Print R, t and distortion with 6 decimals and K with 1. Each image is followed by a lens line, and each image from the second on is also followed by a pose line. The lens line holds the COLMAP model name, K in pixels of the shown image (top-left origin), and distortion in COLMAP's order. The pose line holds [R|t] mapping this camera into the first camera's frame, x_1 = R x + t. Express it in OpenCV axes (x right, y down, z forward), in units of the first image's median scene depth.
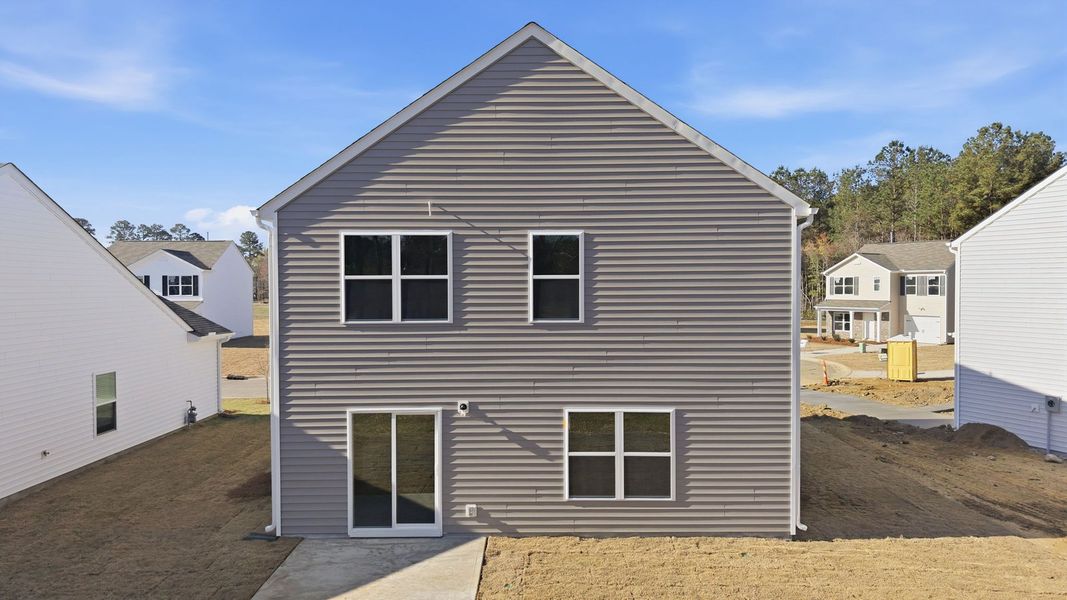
lens RADIAL K [[732.1, 0, 537.0], [0, 732.1, 306.0], [0, 0, 1]] dist [0.022151, -0.011291]
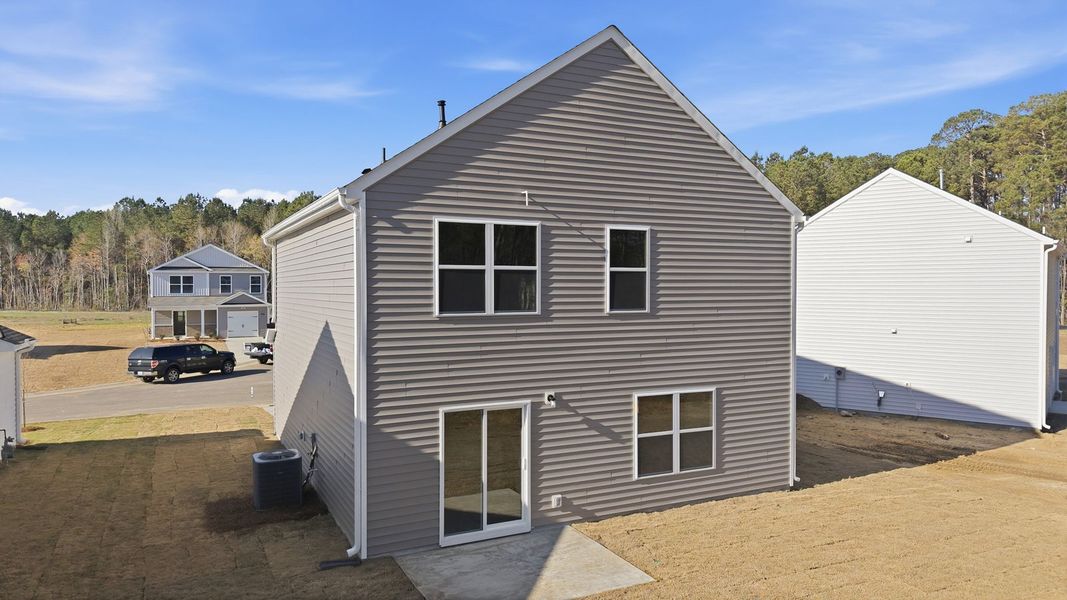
lens RADIAL K [[732.1, 0, 535.0], [0, 732.1, 304.9], [0, 0, 1]] dist [0.022151, -0.011291]
pose [[0.887244, -0.007652, 0.461237, -0.580182], [0.010003, 0.999946, -0.002651, 0.012931], [-0.461192, 0.006966, 0.887273, 0.122590]]
